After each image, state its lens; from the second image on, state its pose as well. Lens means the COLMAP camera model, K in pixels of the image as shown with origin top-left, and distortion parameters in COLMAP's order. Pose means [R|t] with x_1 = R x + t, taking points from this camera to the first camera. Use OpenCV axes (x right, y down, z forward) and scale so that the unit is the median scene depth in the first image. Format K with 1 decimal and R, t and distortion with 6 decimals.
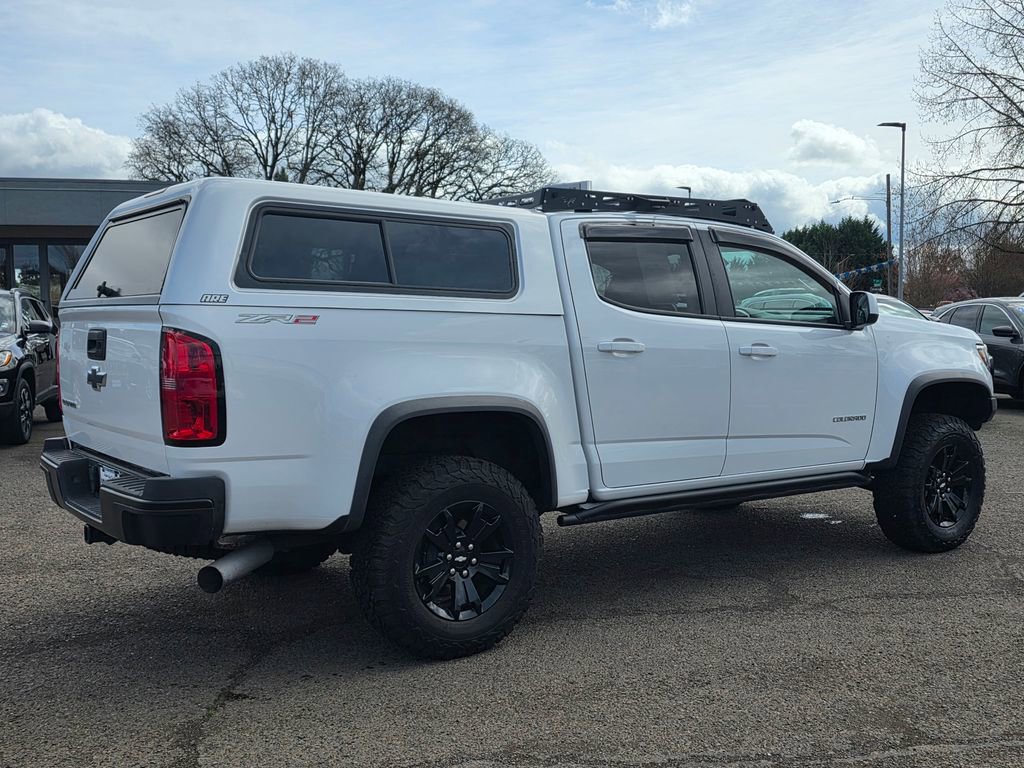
lens RADIAL K [[1063.0, 0, 512.0], [0, 1063.0, 384.0], [0, 0, 1]] dist [0.121313, -0.216409]
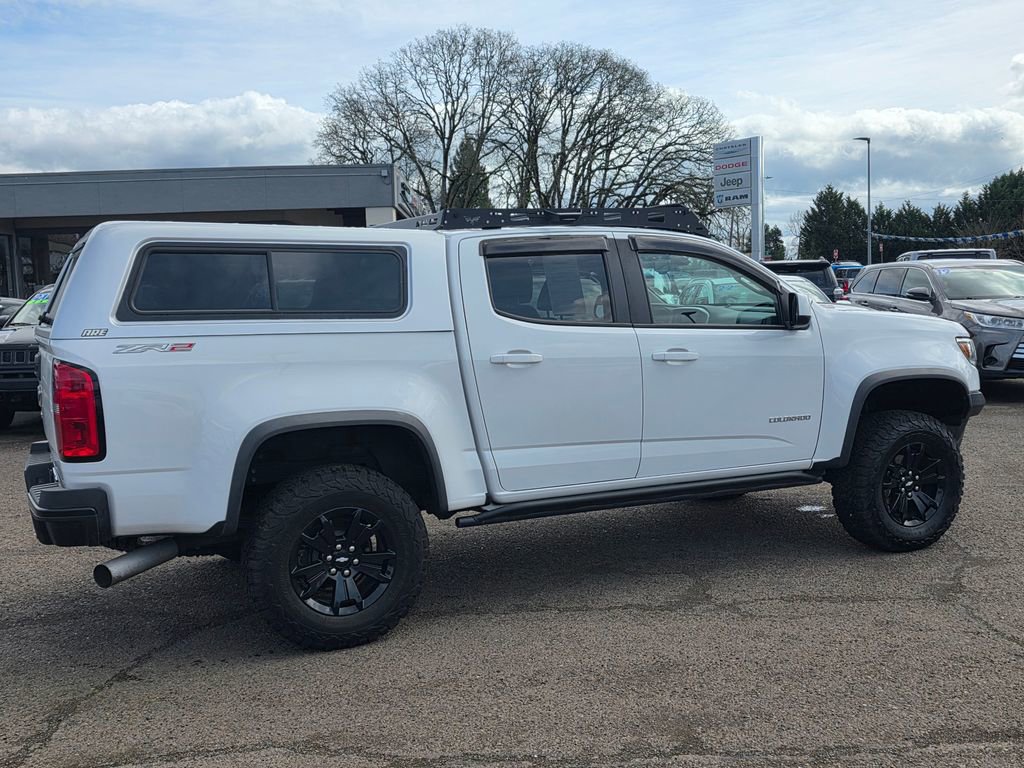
lens RADIAL K [[1059.1, 0, 499.6], [0, 1059.1, 382.8], [0, 0, 1]] dist [0.121992, -0.181563]
pose [[0.981932, -0.007103, -0.189100, 0.227761], [0.013758, 0.999330, 0.033905, -0.037319], [0.188733, -0.035894, 0.981372, -0.026190]]
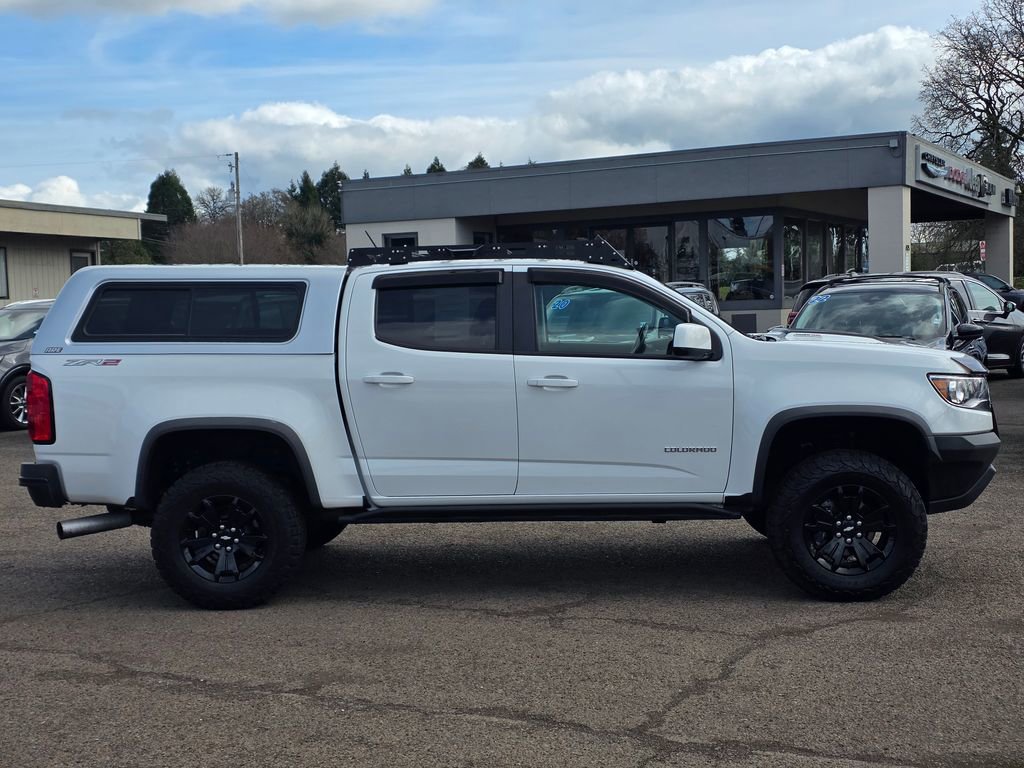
lens RADIAL K [[1365.4, 0, 512.0], [0, 1365.4, 384.0], [0, 0, 1]] dist [0.201044, -0.574457]
pose [[0.777043, 0.023139, -0.629022, 0.946079], [-0.013472, 0.999707, 0.020132, -0.050215], [0.629303, -0.007169, 0.777127, -0.089528]]
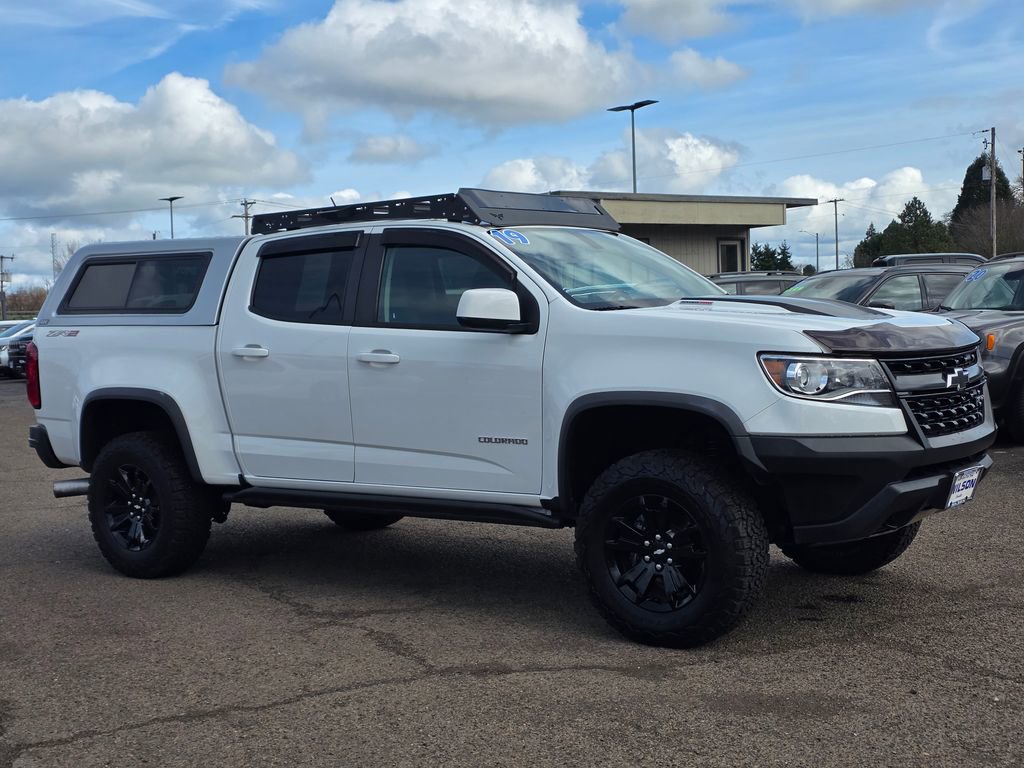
lens RADIAL K [[1365.4, 0, 512.0], [0, 1365.4, 384.0], [0, 0, 1]] dist [0.201044, -0.574457]
pose [[0.293900, 0.041661, -0.954928, 1.271073], [-0.018928, 0.999107, 0.037763, -0.049591], [0.955649, 0.006976, 0.294426, 0.668433]]
